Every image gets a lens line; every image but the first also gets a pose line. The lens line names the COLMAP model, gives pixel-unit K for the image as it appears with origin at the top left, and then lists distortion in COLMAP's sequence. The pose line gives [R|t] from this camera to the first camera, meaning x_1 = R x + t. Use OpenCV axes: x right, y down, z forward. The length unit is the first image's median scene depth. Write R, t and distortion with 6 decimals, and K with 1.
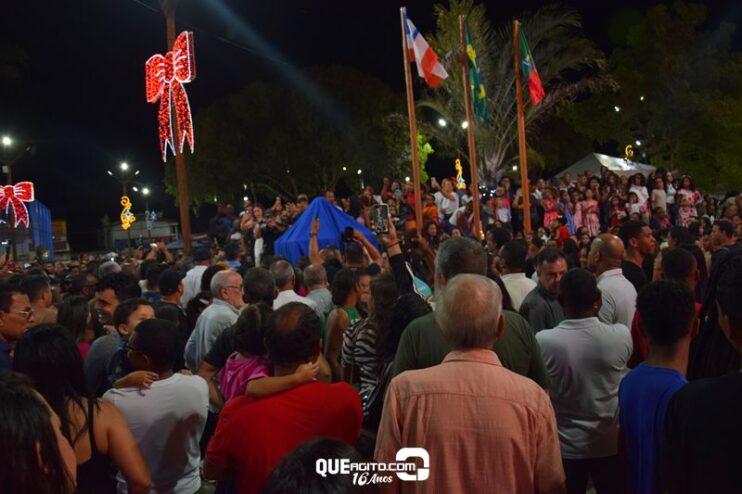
lens RADIAL K [[580.8, 0, 378.6], [0, 580.8, 238.0], [0, 0, 1]] dist [-0.149174, 0.114492]
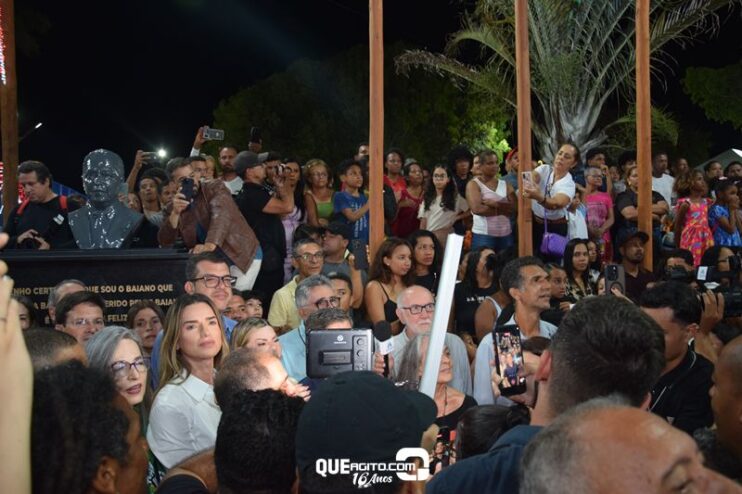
lens RADIAL K [[572.1, 0, 370.1], [0, 572.1, 247.3], [0, 0, 1]] dist [-0.102566, 0.001532]
pose [[0.984455, 0.065211, -0.163080, 0.064276], [-0.064642, 0.997870, 0.008798, -0.009013], [0.163306, 0.001880, 0.986574, 0.289329]]
